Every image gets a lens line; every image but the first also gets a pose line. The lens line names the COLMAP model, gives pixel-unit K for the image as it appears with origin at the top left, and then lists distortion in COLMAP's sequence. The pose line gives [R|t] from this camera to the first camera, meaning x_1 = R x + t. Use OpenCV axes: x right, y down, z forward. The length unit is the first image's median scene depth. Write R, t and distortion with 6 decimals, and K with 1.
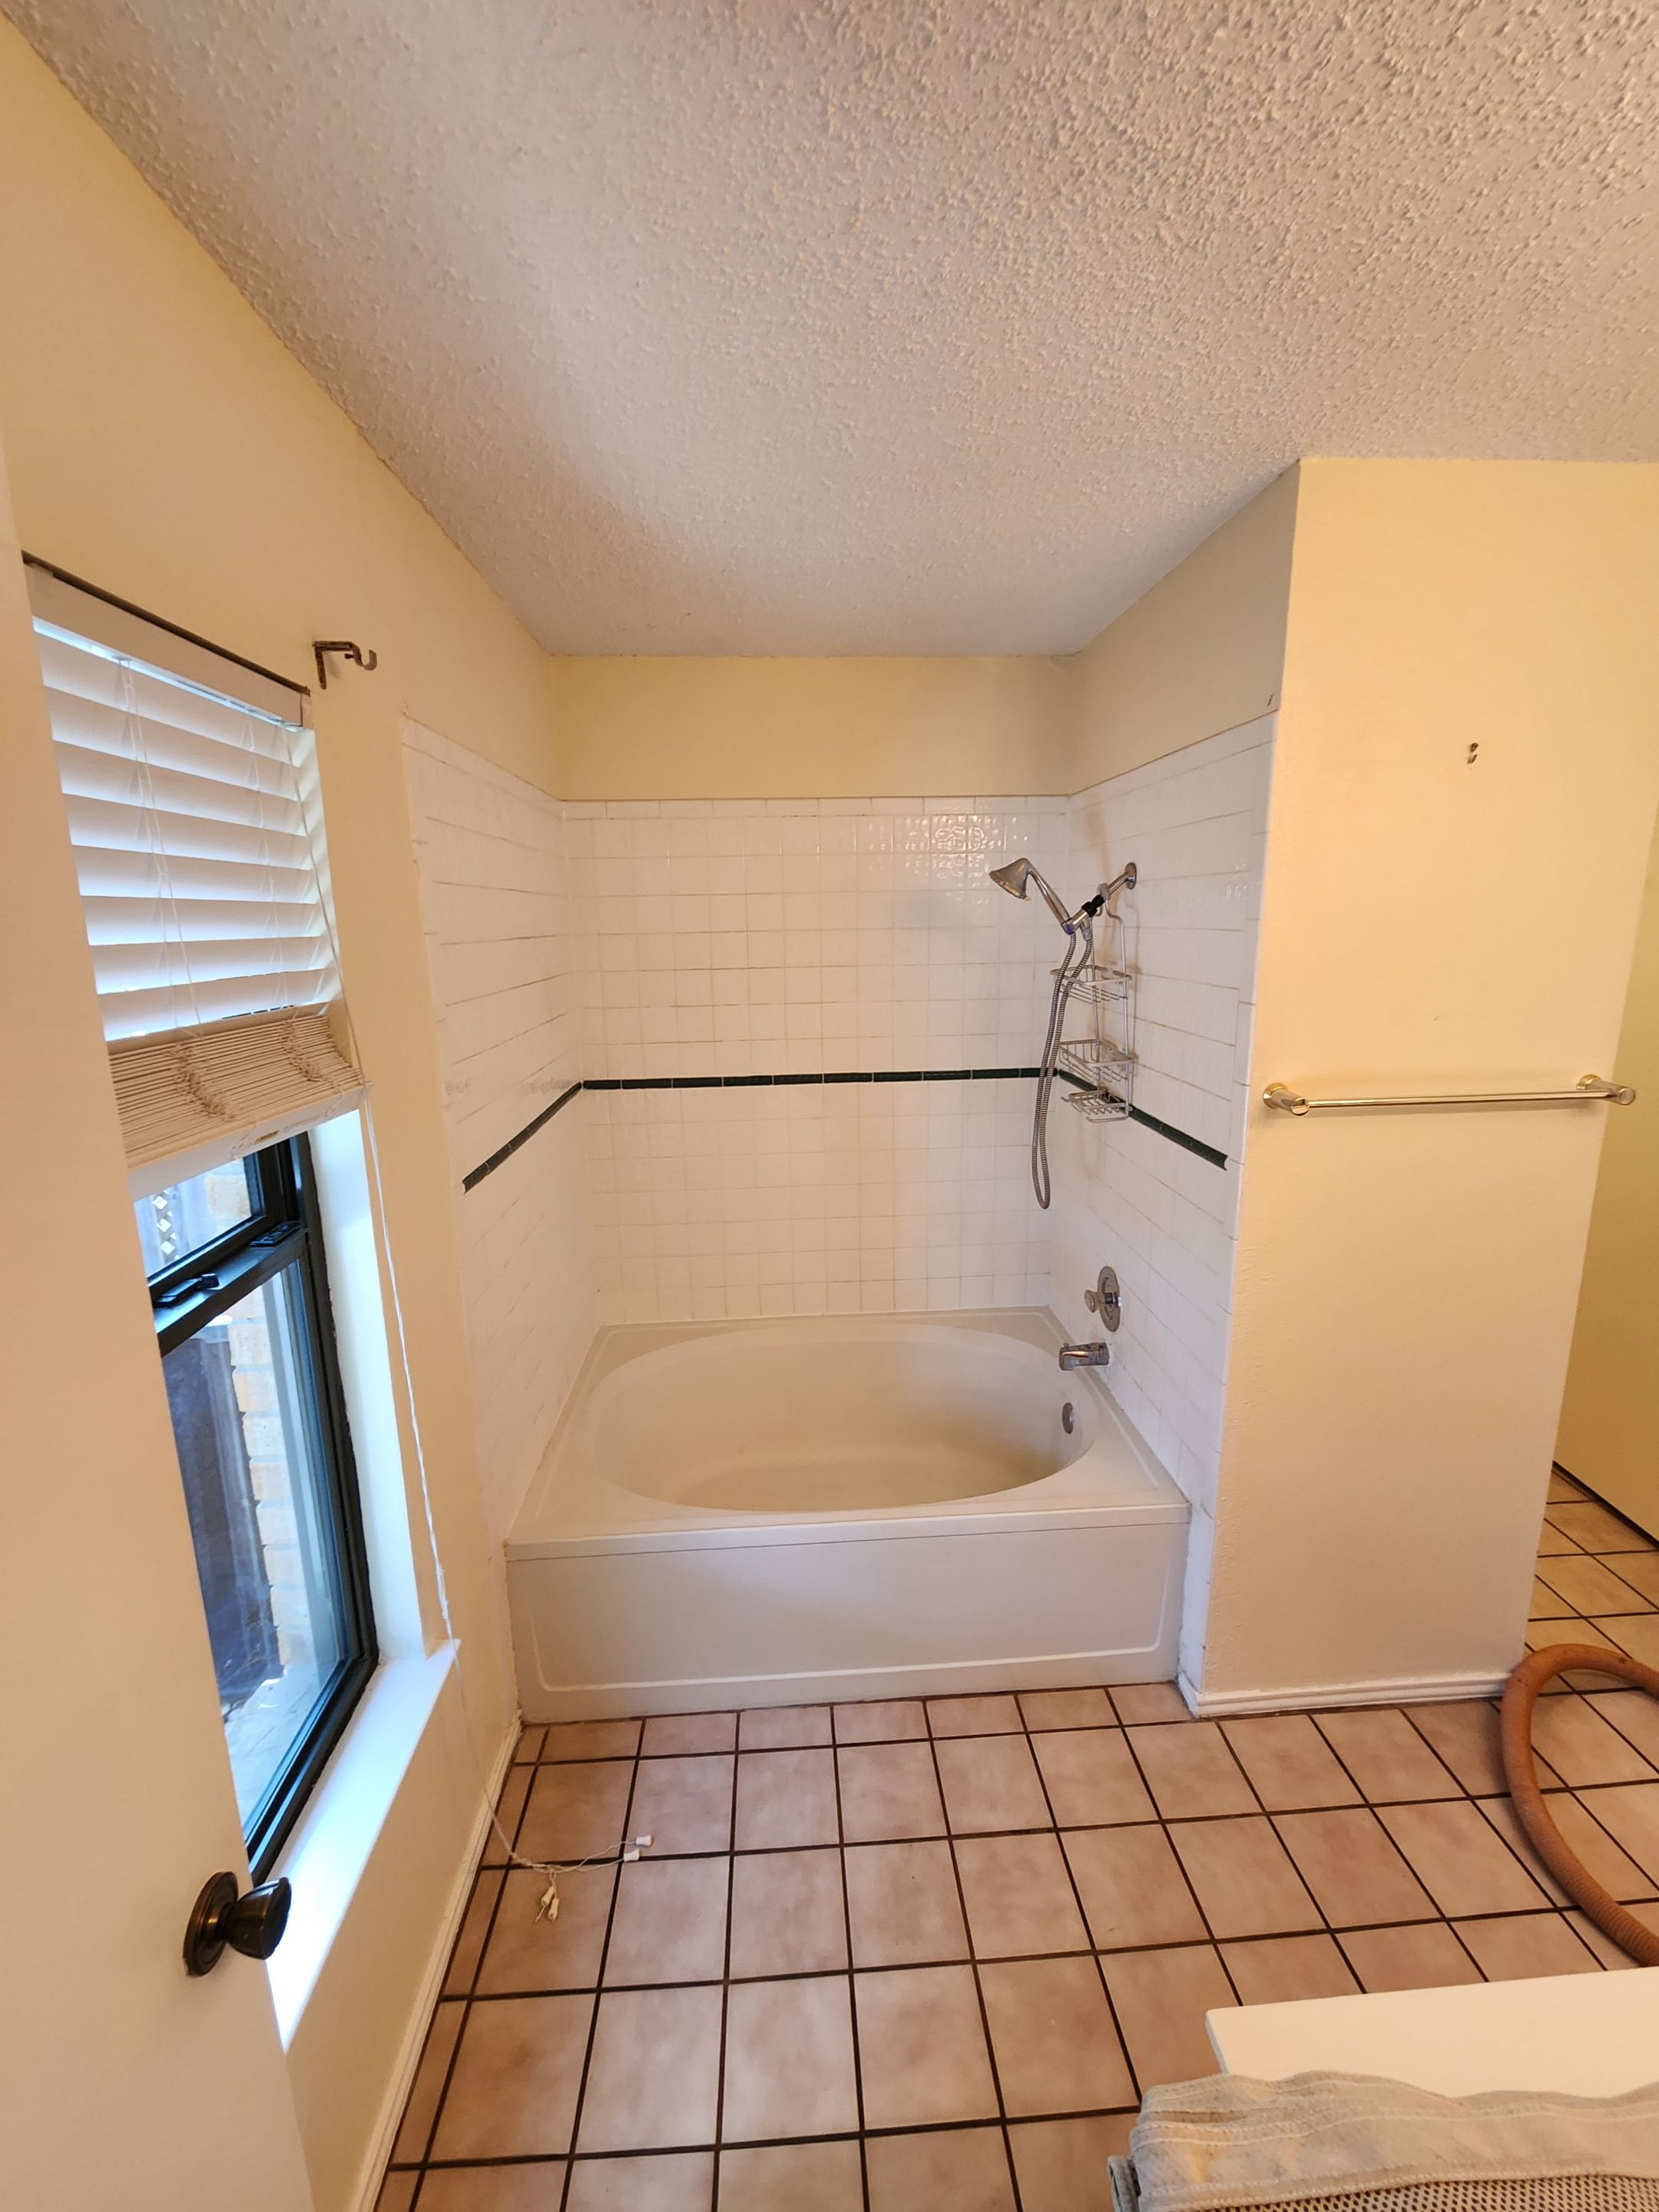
lens RADIAL K [[897.3, 0, 829.5], [0, 897.3, 1095.7], [0, 0, 1]] dist [-0.003106, 0.001516]
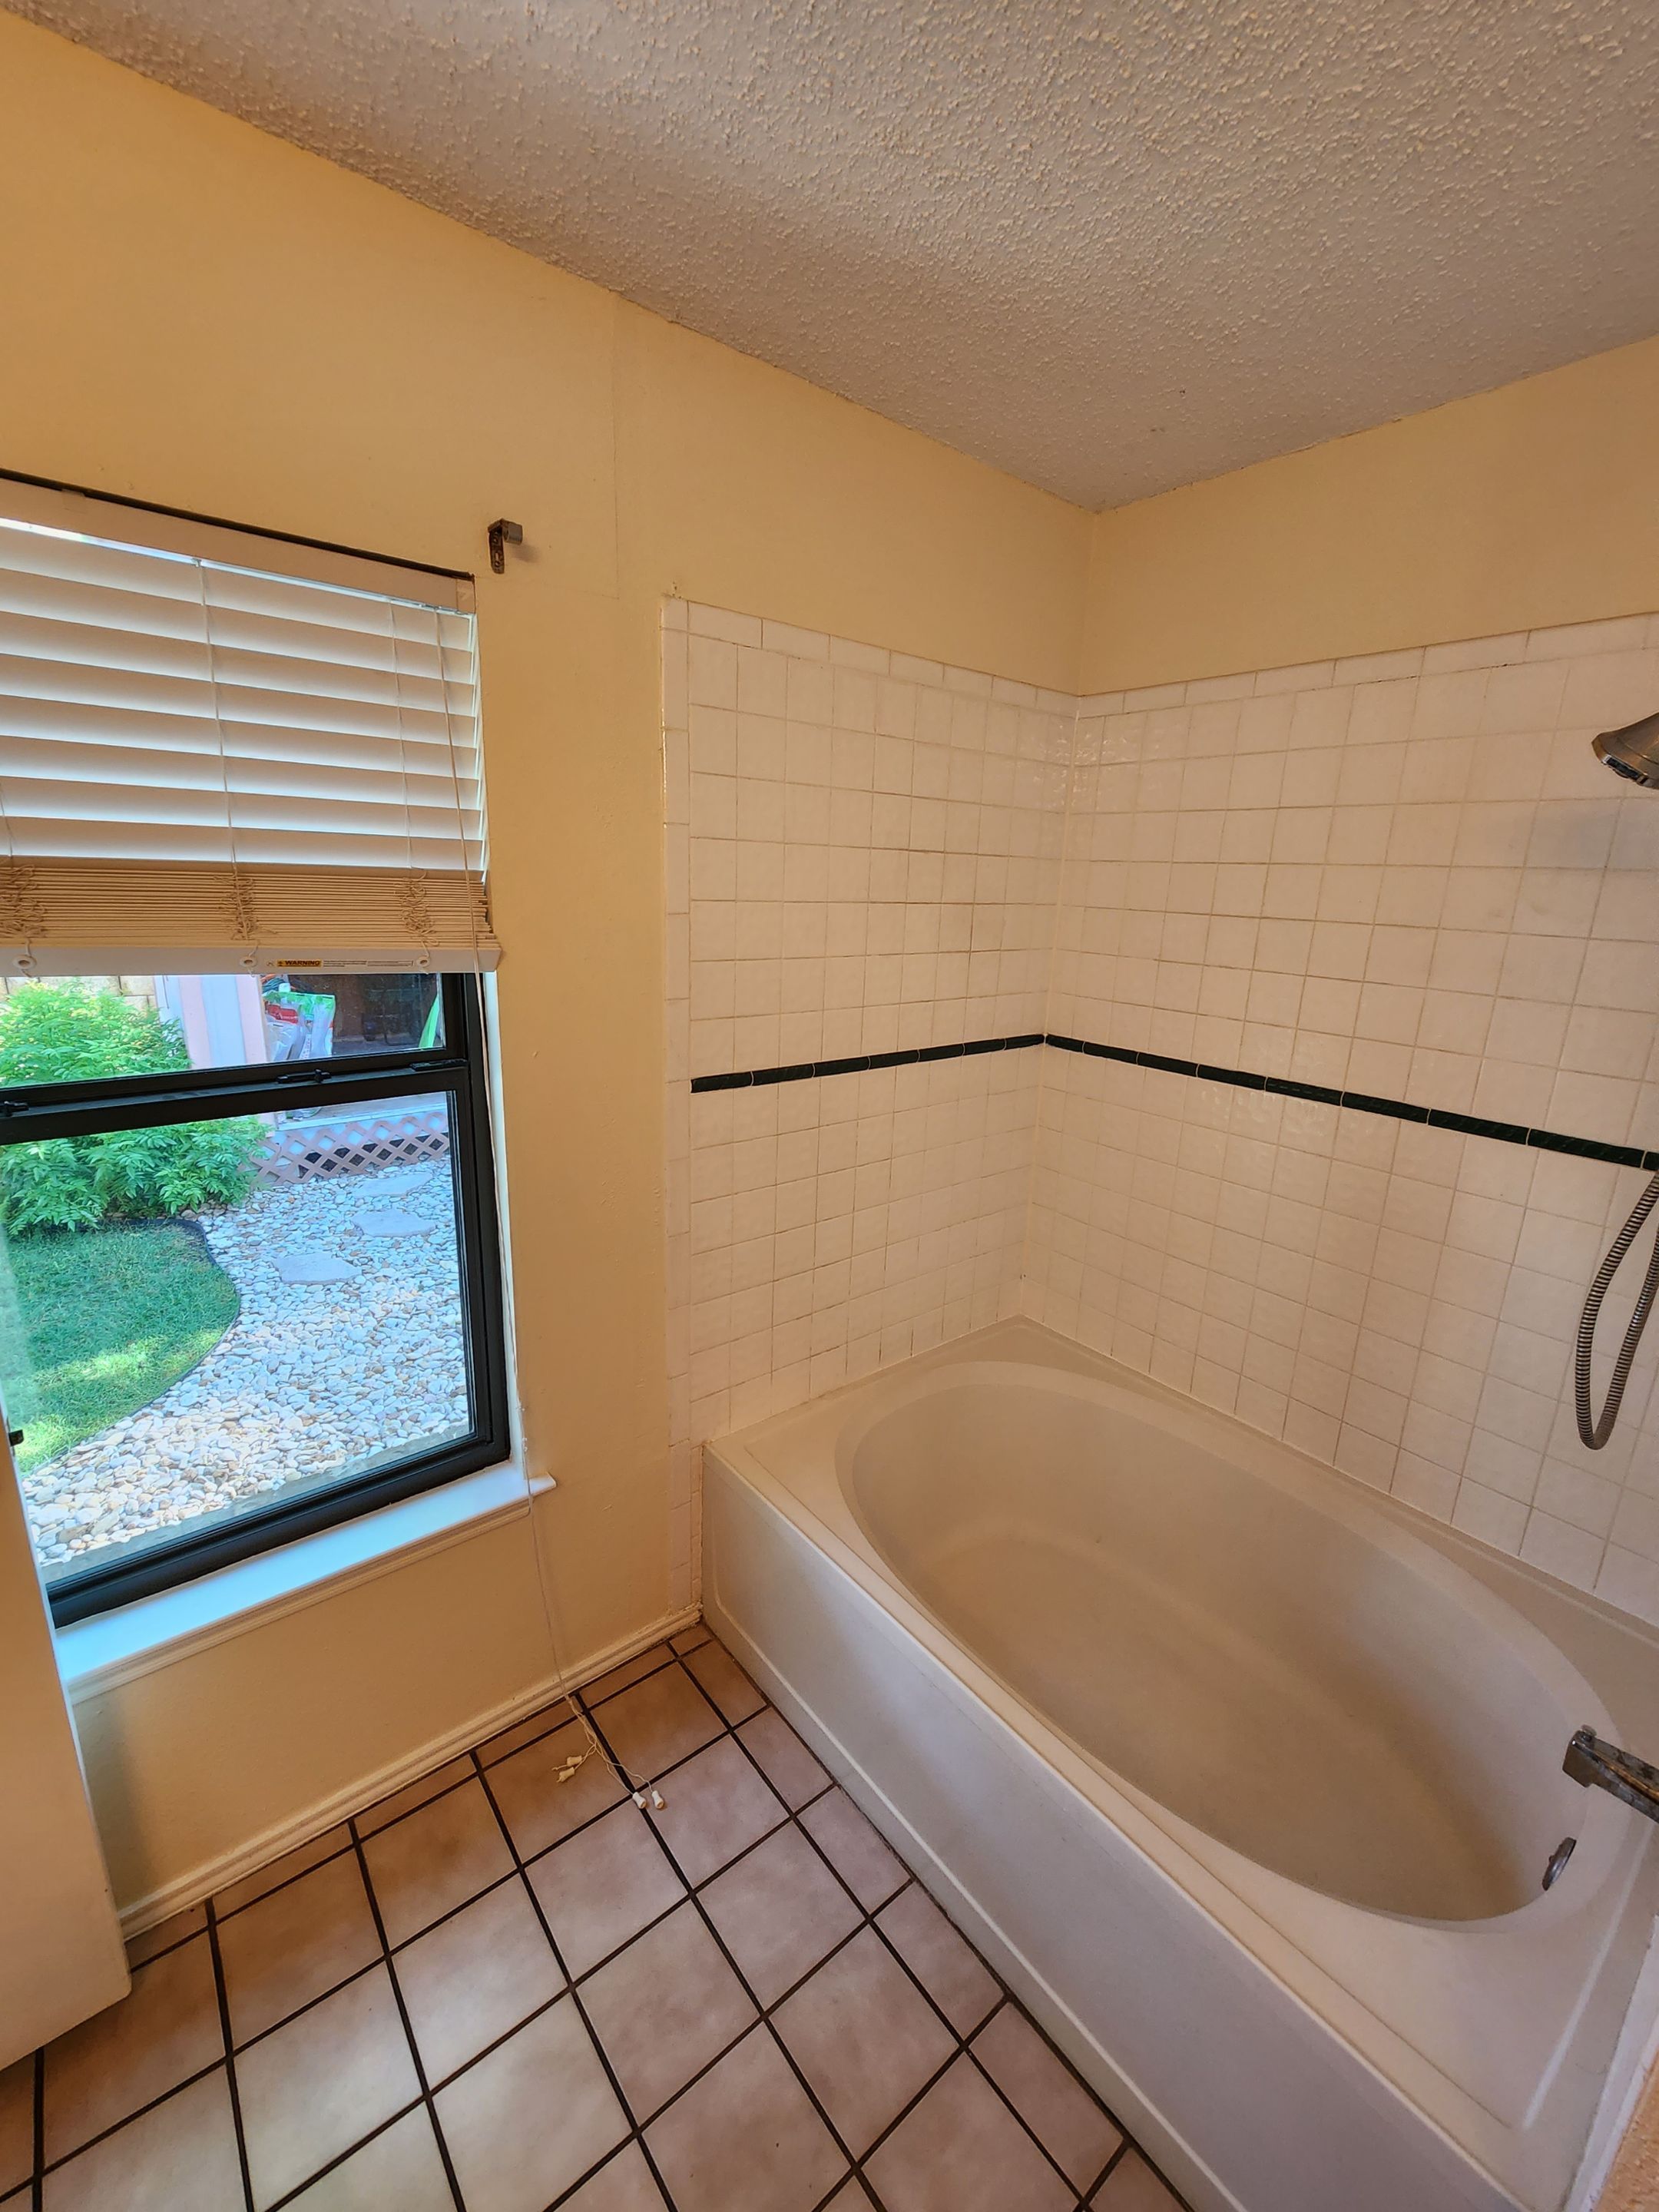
lens RADIAL K [[907.0, 0, 826.4], [0, 907.0, 1100.5], [0, 0, 1]] dist [-0.001004, 0.001715]
pose [[0.581602, 0.236362, -0.778378, 0.420259], [-0.204002, 0.968659, 0.141713, -0.050277], [0.787478, 0.076370, 0.611592, 0.446598]]
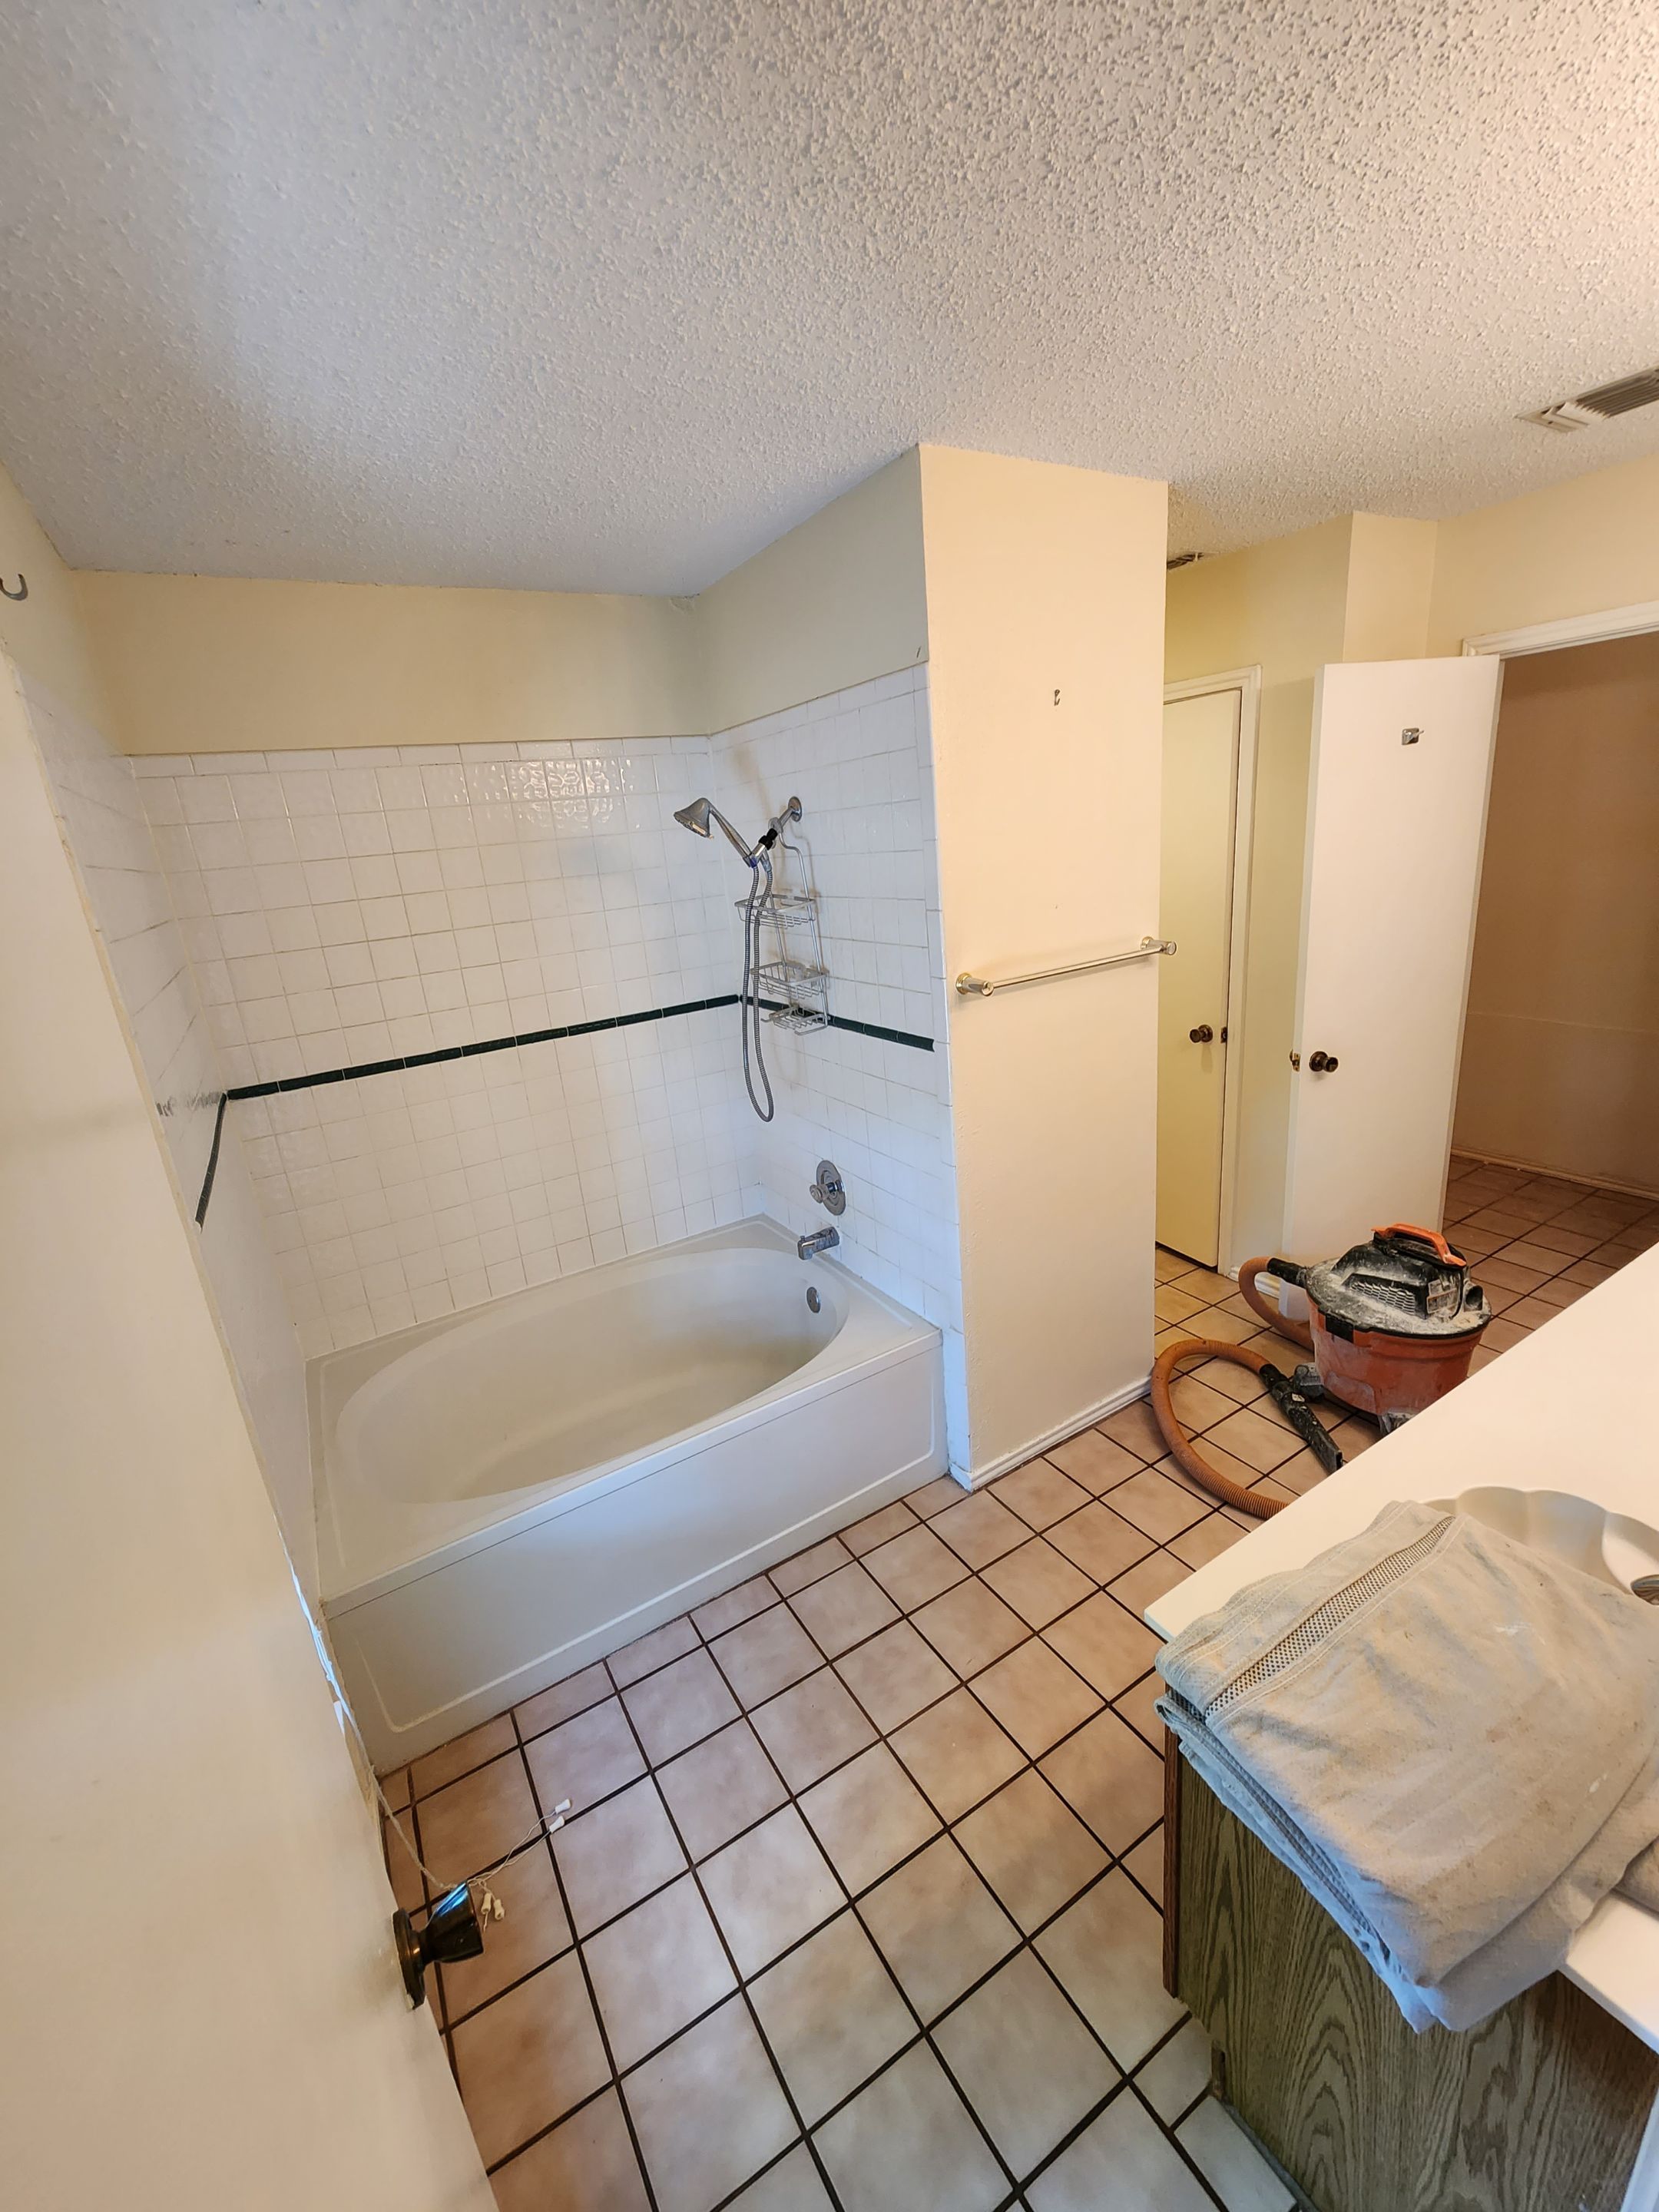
lens RADIAL K [[897.3, 0, 829.5], [0, 897.3, 1095.7], [0, 0, 1]] dist [-0.003106, 0.001516]
pose [[0.882073, -0.194131, 0.429257, -0.196946], [0.166457, 0.980809, 0.101520, -0.004483], [-0.440727, -0.018095, 0.897459, -0.020049]]
